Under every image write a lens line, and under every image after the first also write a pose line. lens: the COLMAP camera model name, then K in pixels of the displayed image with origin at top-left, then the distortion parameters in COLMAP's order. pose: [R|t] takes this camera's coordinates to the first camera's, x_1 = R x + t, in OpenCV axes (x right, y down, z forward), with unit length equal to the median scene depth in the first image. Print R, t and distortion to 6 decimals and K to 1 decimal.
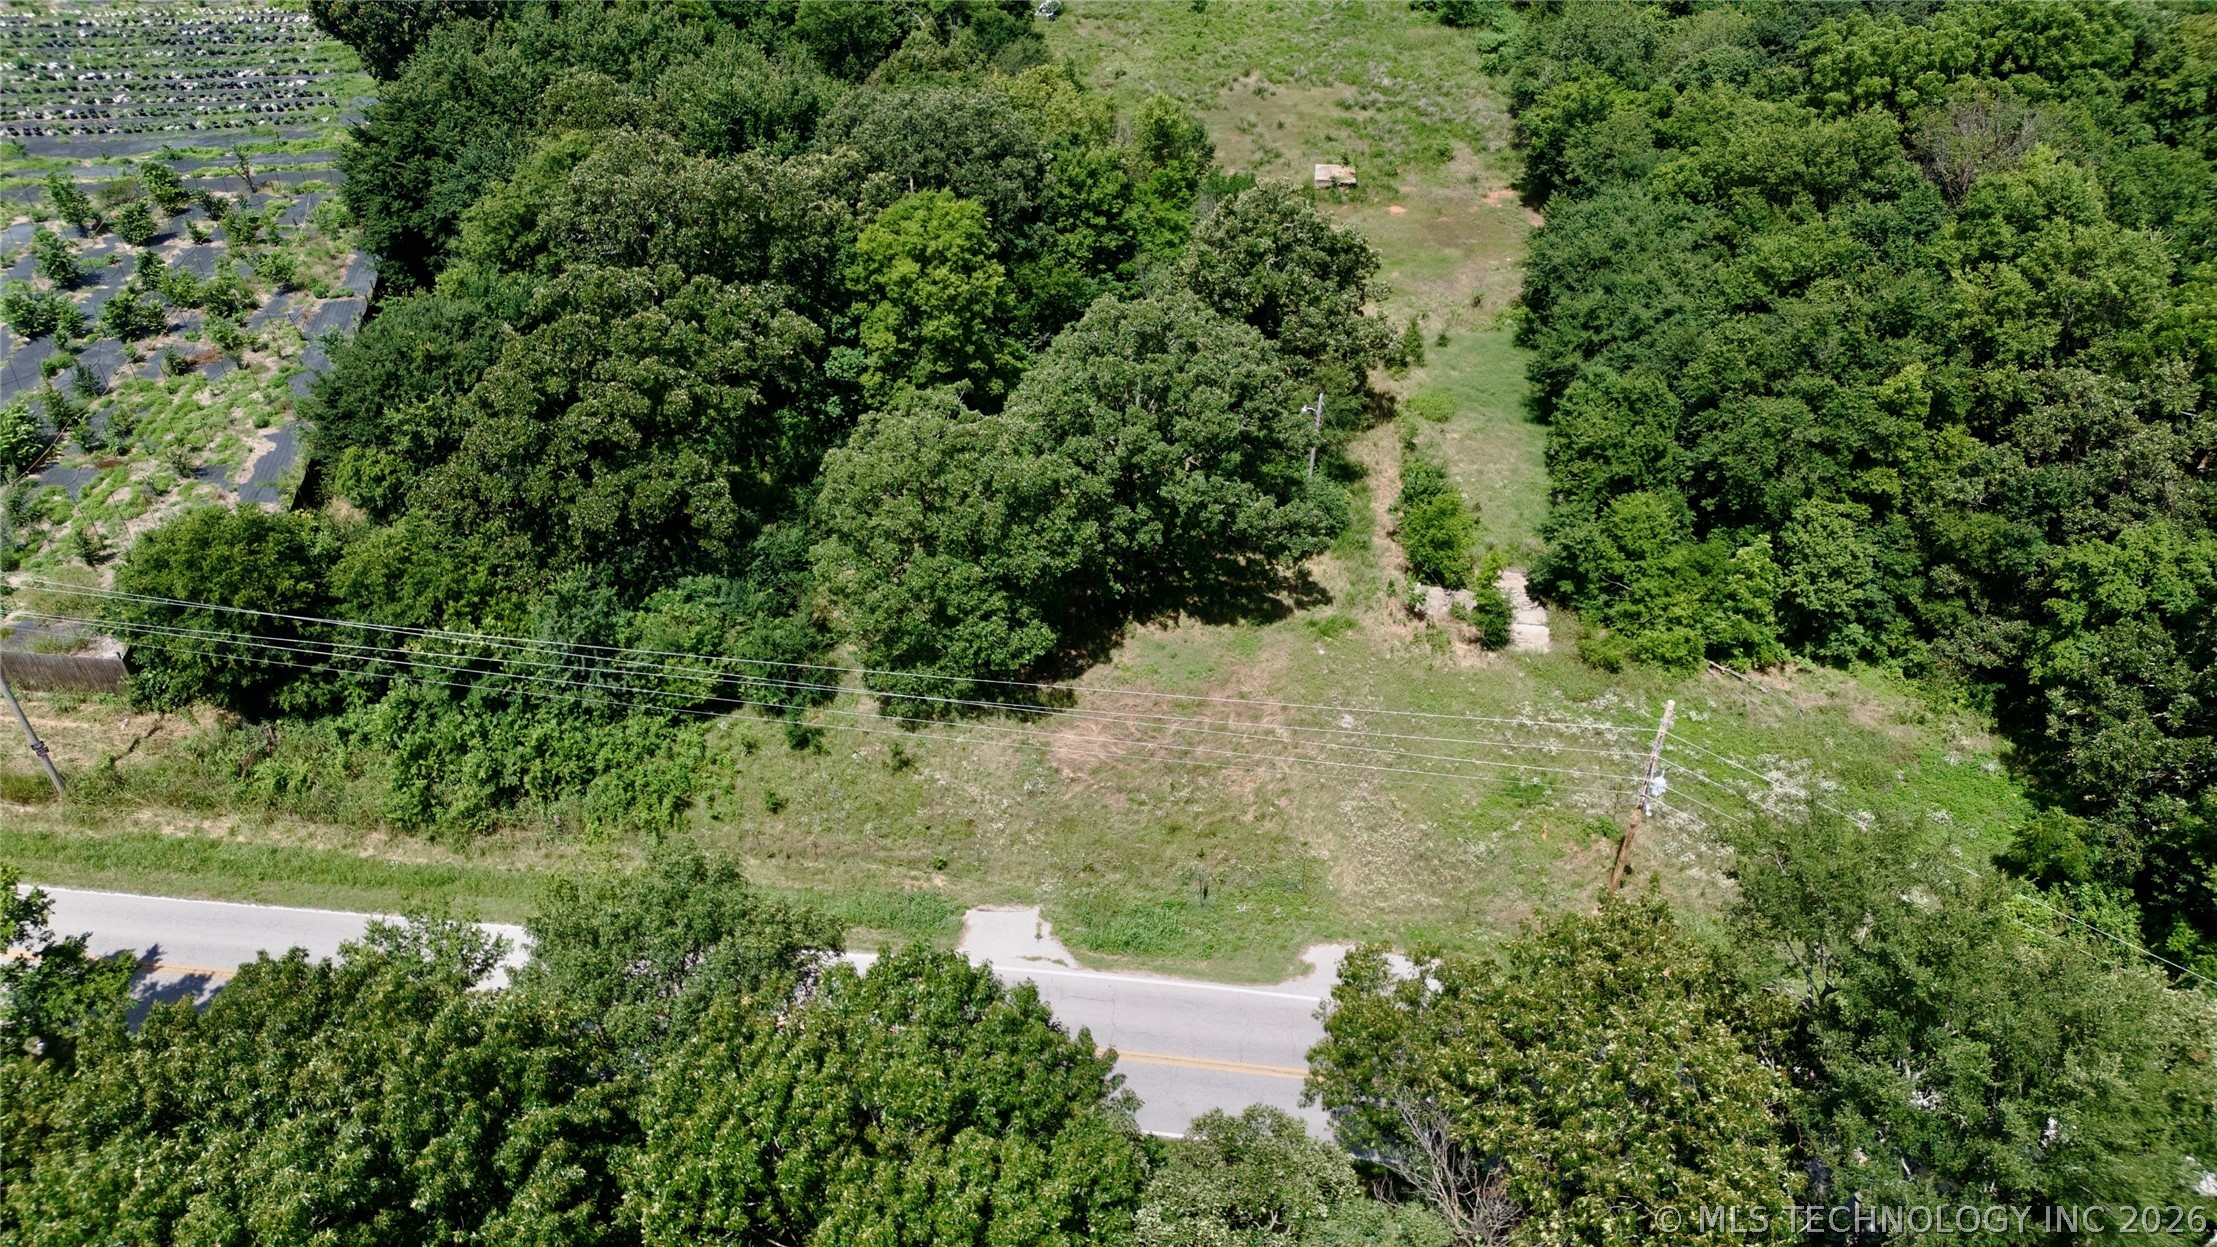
lens RADIAL K [[1586.7, 0, 1100.1], [0, 1586.7, 626.0], [0, 0, 1]] dist [0.060844, -0.054032]
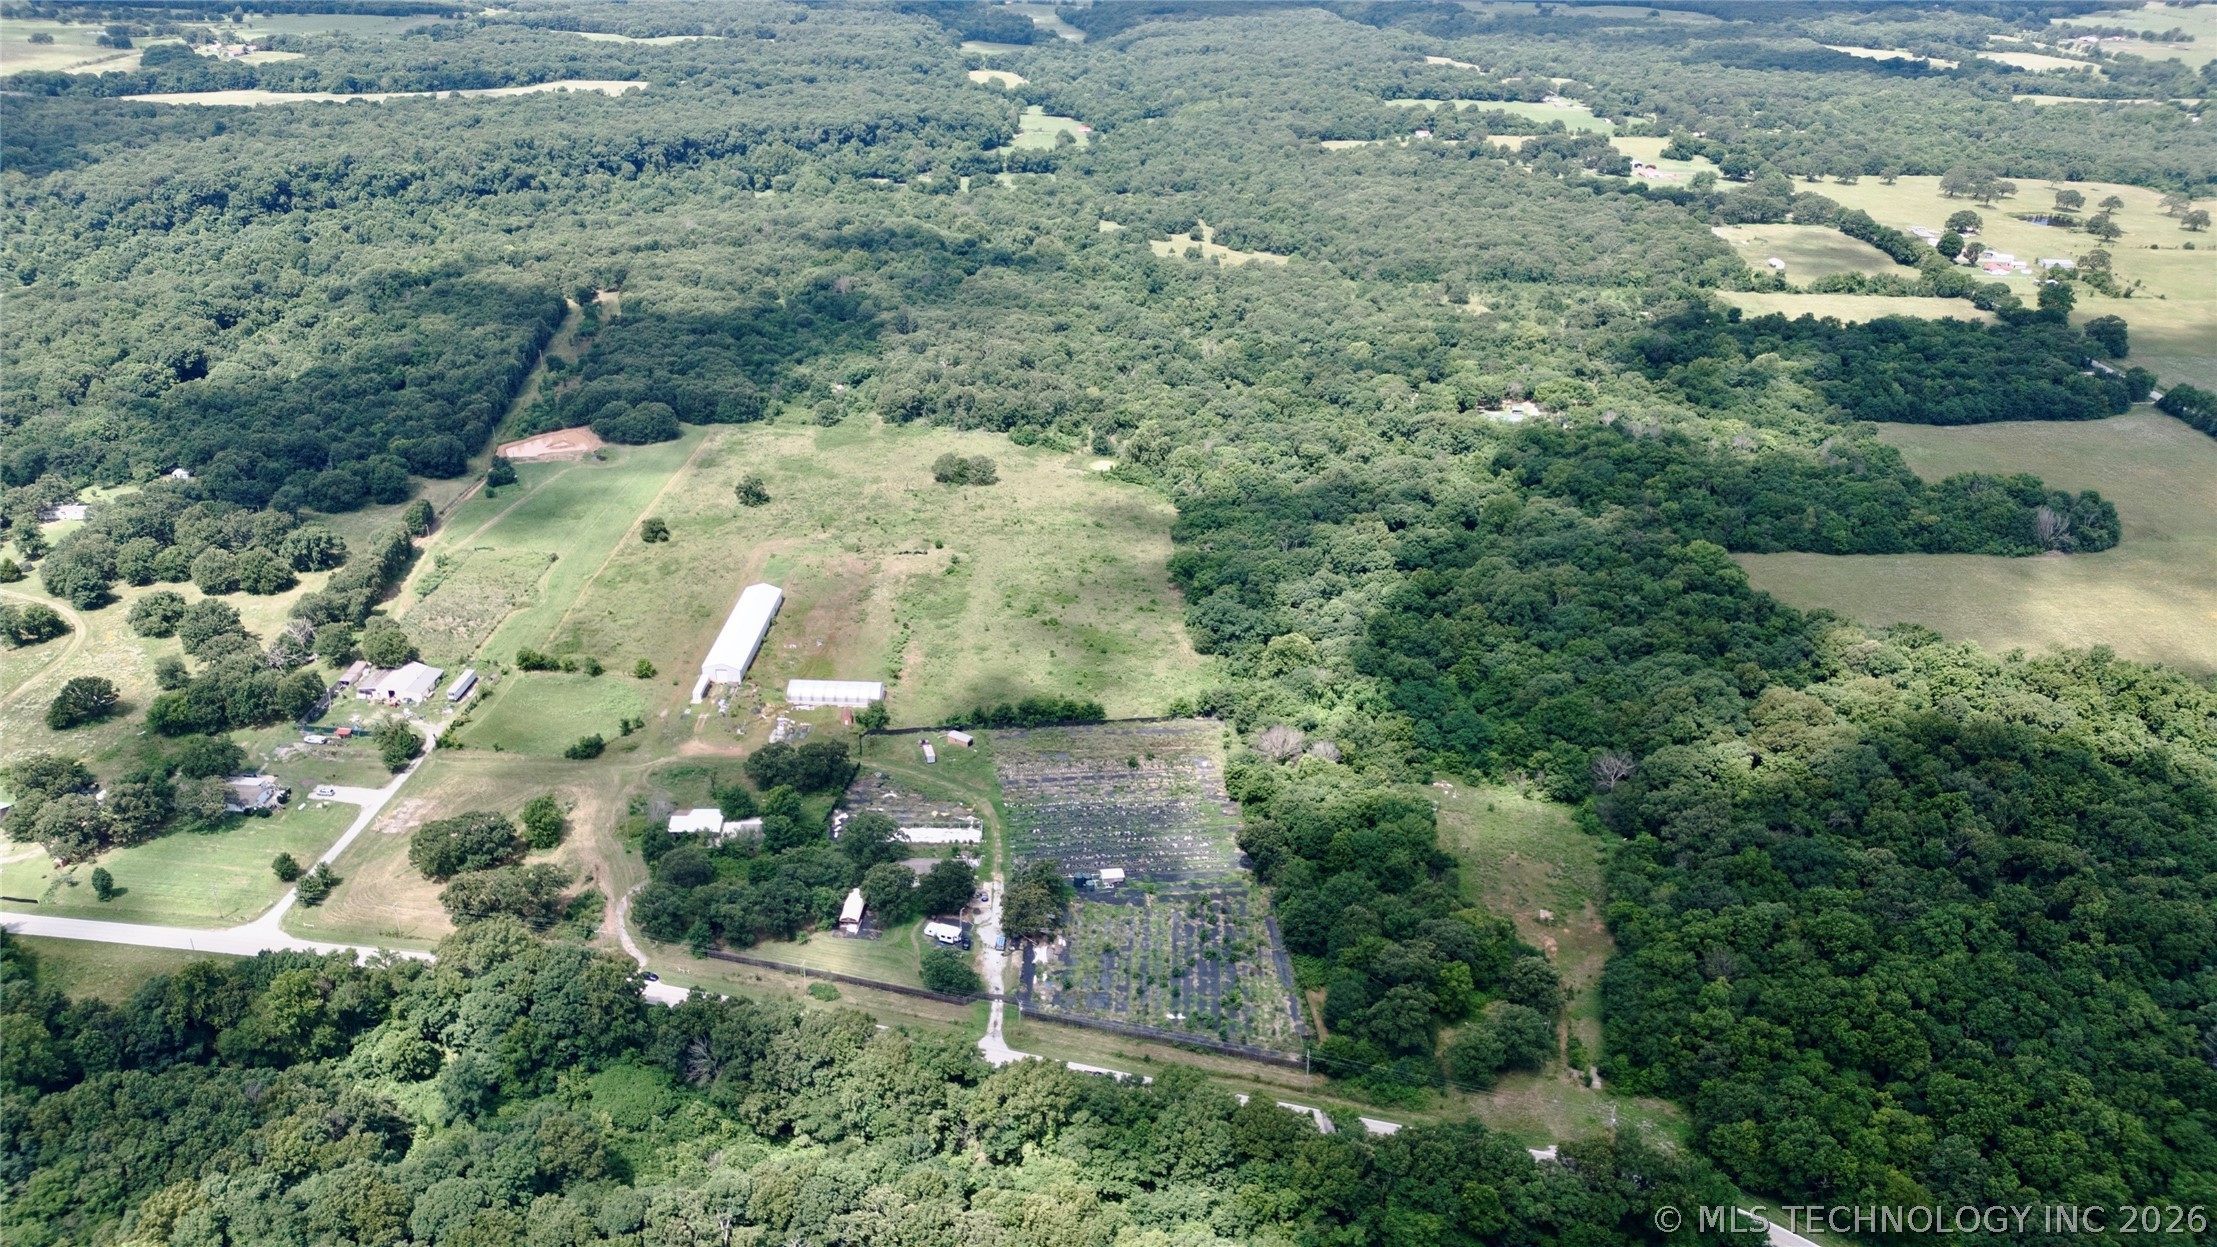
lens RADIAL K [[1580.0, 0, 1095.7], [0, 1580.0, 624.0], [0, 0, 1]] dist [0.064484, -0.059207]
pose [[0.993075, 0.062593, -0.099417, -0.751067], [-0.078802, 0.982539, -0.168546, -0.390567], [0.087131, 0.175214, 0.980667, -3.684135]]
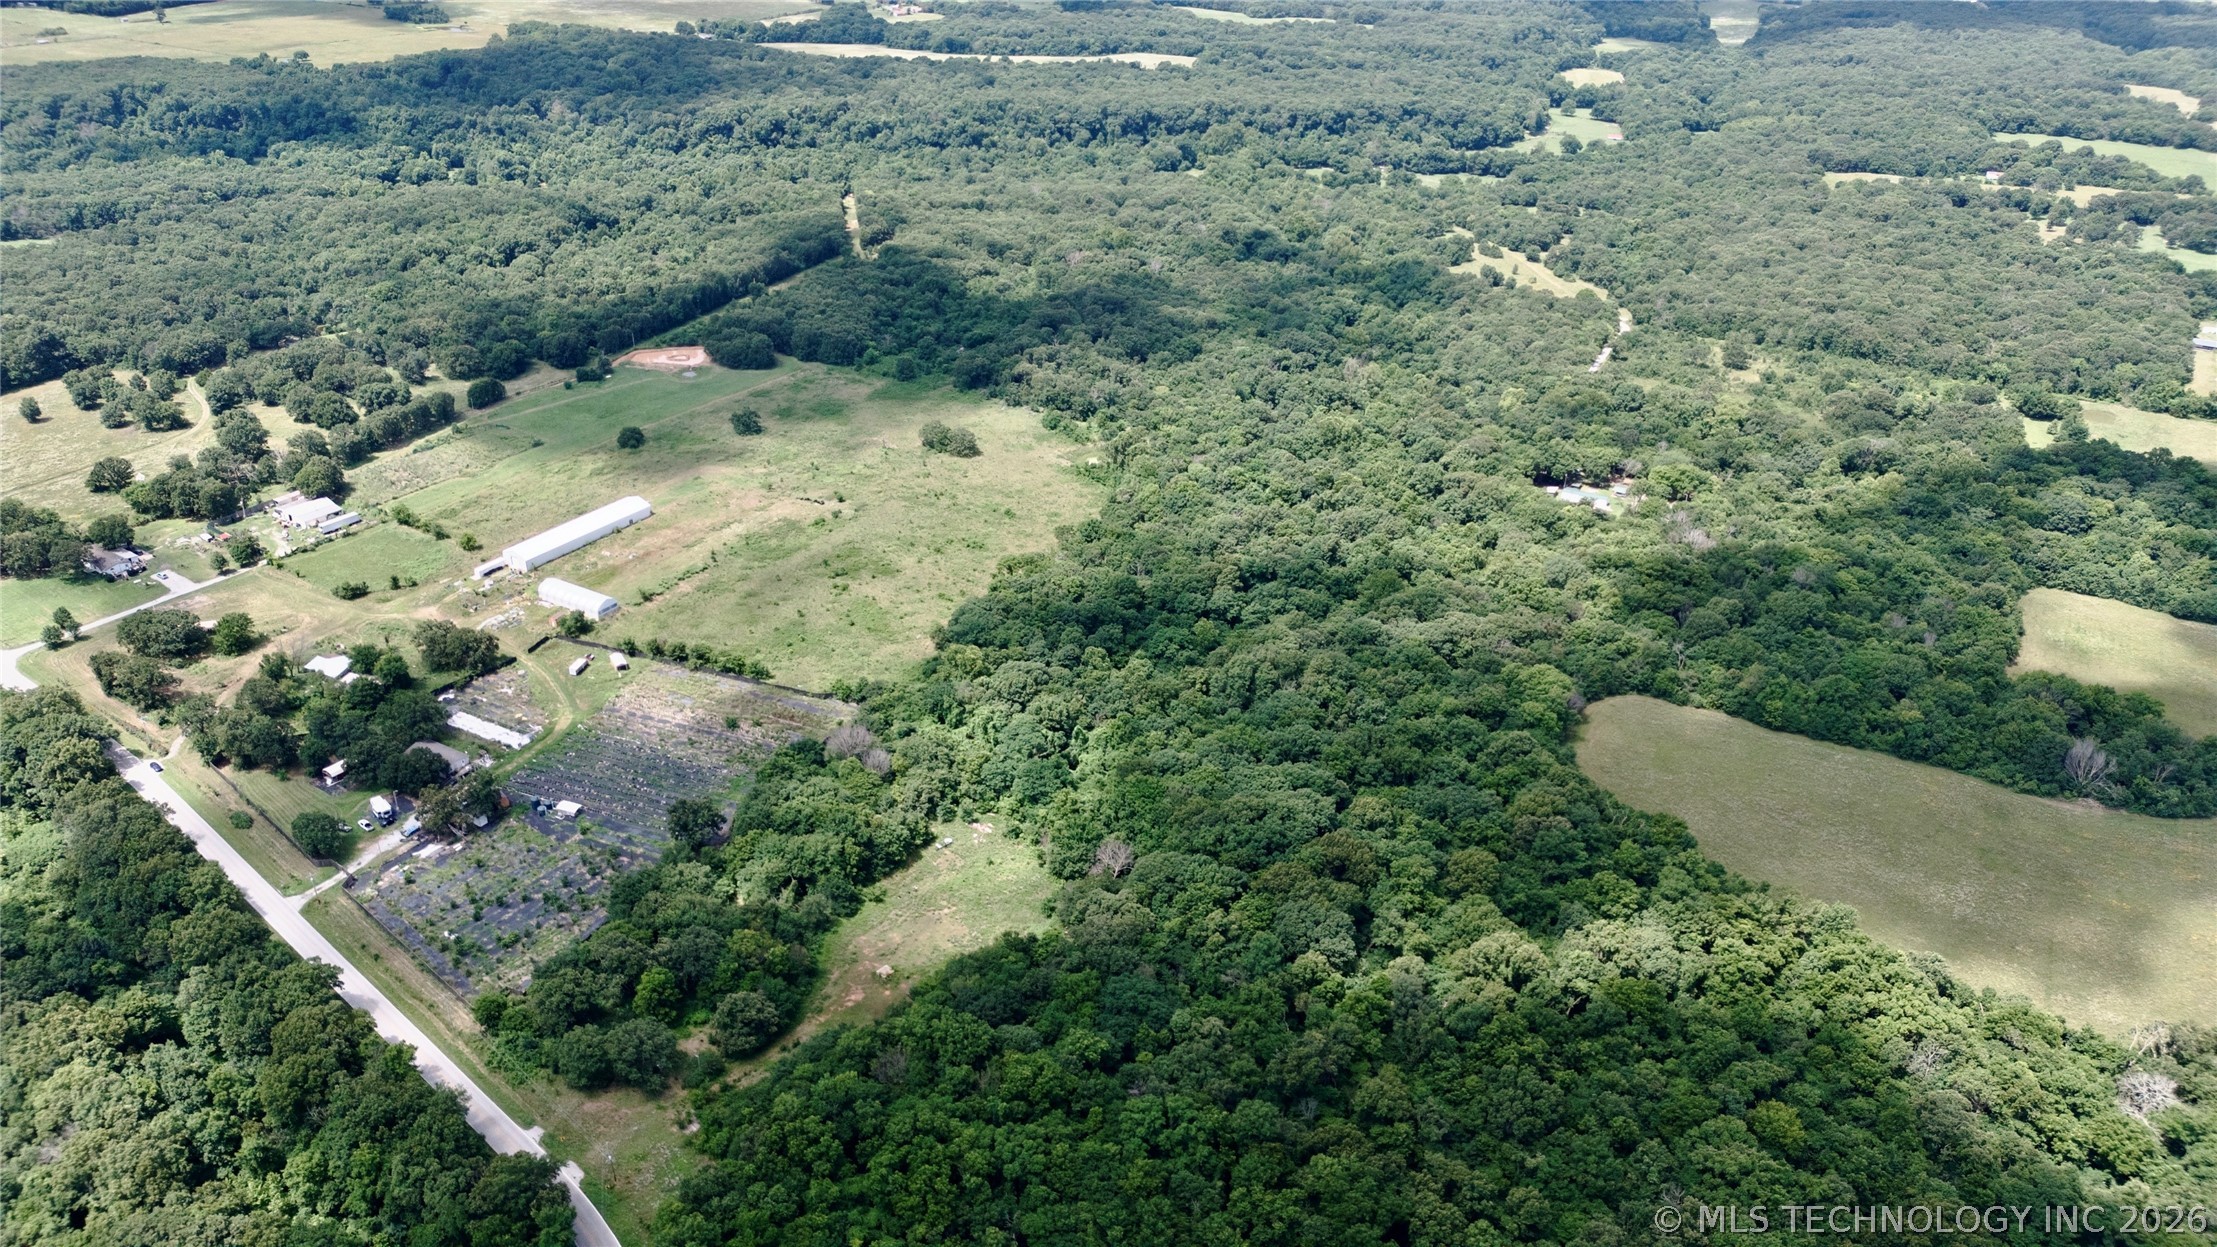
lens RADIAL K [[1580.0, 0, 1095.7], [0, 1580.0, 624.0], [0, 0, 1]] dist [0.064484, -0.059207]
pose [[0.803726, 0.278472, -0.525811, 2.949085], [-0.360128, 0.931139, -0.057336, -1.373813], [0.473637, 0.235442, 0.848667, -2.381611]]
